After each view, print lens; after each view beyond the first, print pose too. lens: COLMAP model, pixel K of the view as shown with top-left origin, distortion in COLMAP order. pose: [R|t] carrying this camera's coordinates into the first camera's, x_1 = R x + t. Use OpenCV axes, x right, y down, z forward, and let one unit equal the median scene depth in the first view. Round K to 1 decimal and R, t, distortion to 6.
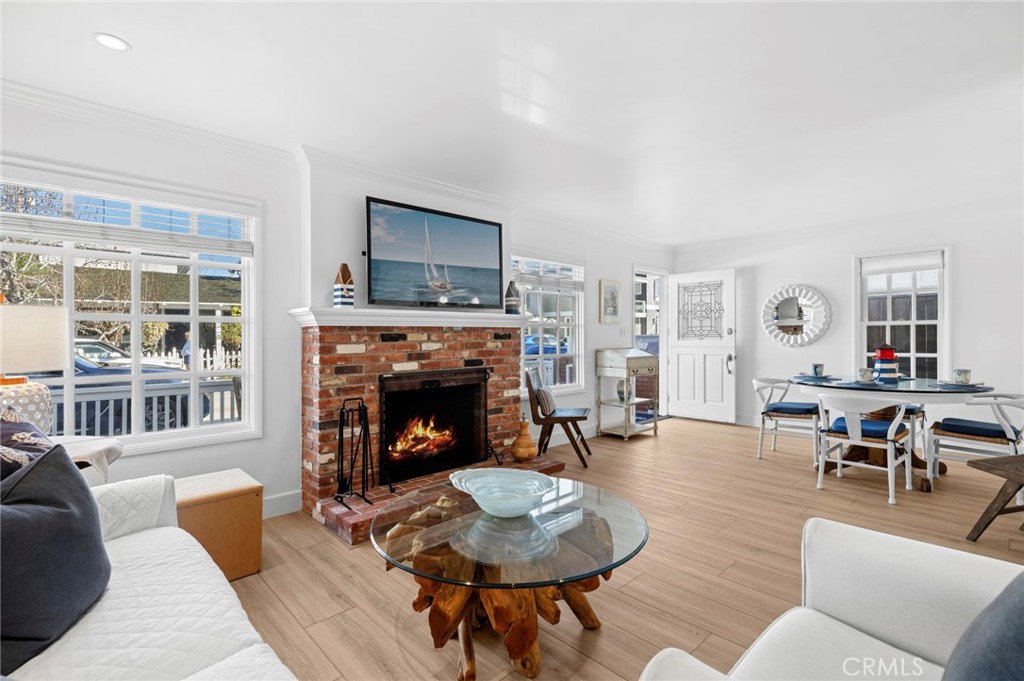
lens RADIAL K [[471.7, 0, 513.2], [0, 471.7, 337.1], [0, 0, 1]] dist [-0.000168, -0.000029]
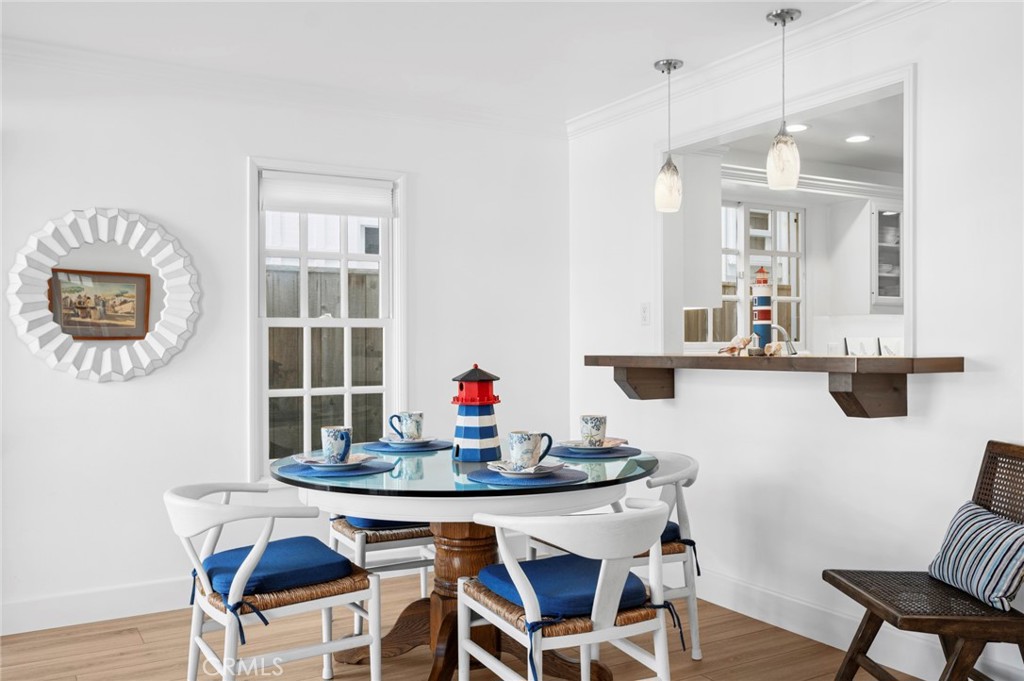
lens RADIAL K [[871.3, 0, 512.6], [0, 871.3, 340.4], [0, 0, 1]] dist [-0.004270, -0.000260]
pose [[0.204615, 0.003992, 0.978834, 0.012897], [0.002522, 0.999986, -0.004606, -0.007472], [-0.978839, 0.003411, 0.204602, 0.614498]]
